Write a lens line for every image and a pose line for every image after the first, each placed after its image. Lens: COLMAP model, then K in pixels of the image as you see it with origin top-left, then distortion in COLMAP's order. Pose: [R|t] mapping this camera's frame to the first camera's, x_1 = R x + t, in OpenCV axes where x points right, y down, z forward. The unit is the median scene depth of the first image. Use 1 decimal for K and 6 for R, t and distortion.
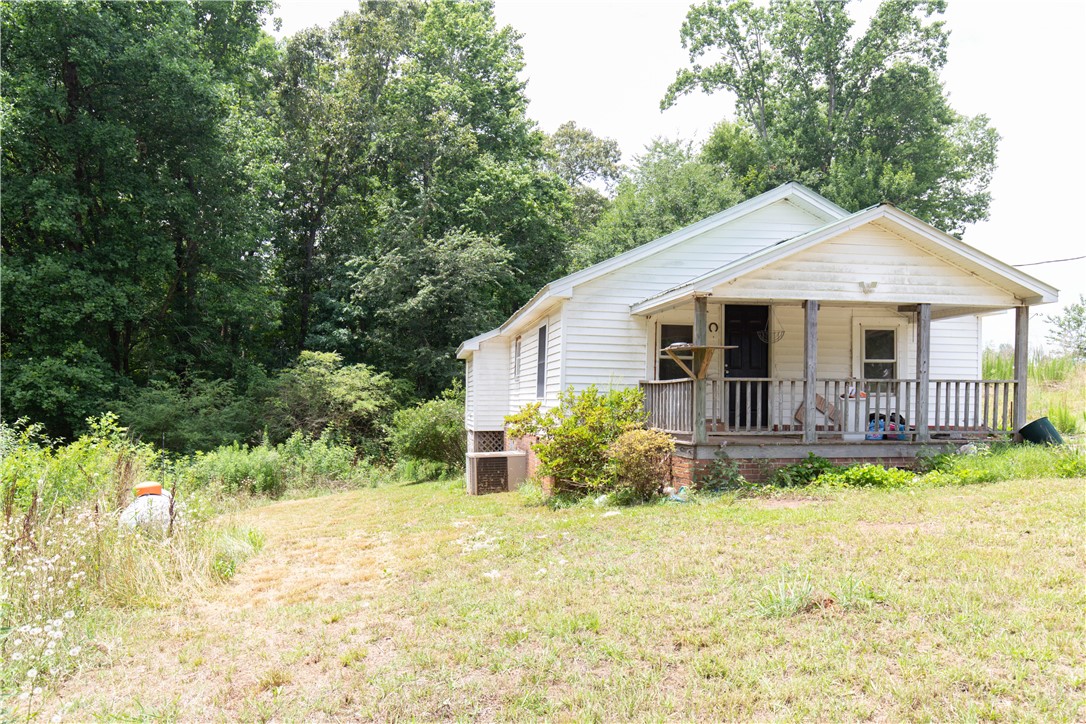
lens RADIAL K [[782.5, 0, 543.0], [0, 782.5, 443.5], [0, 0, 1]] dist [-0.005427, -0.000911]
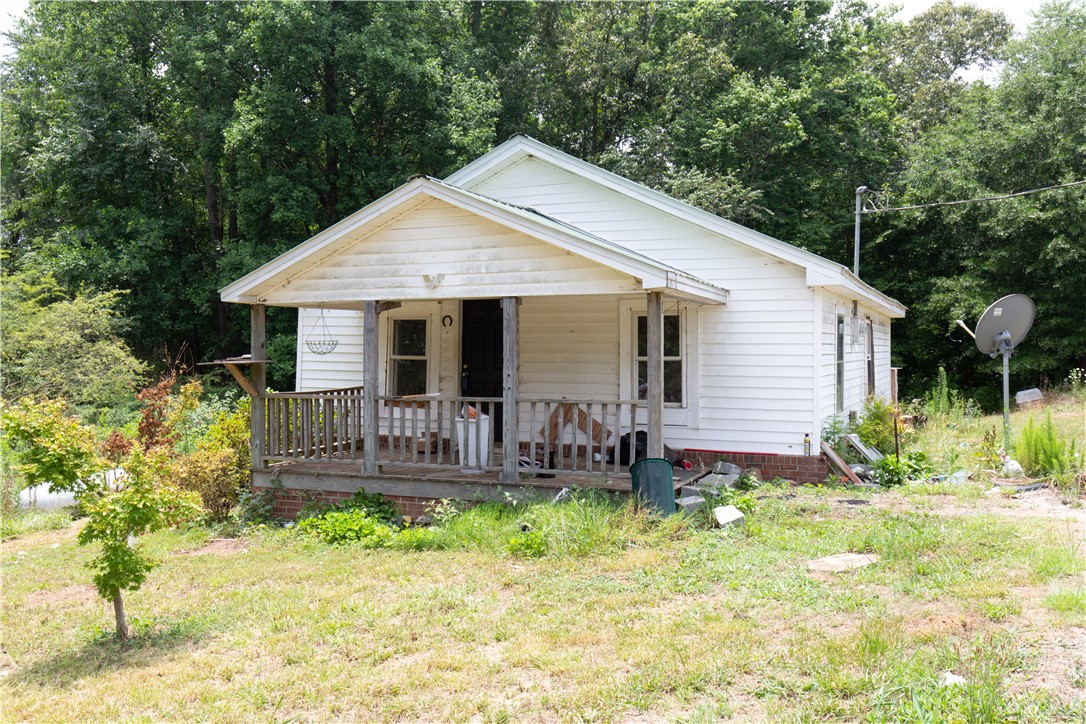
lens RADIAL K [[909.8, 0, 543.0], [0, 909.8, 362.0], [0, 0, 1]] dist [0.002537, 0.003407]
pose [[0.846352, -0.001459, -0.532622, 0.982154], [-0.020795, 0.999143, -0.035780, -0.086898], [0.532218, 0.041358, 0.845597, 0.287604]]
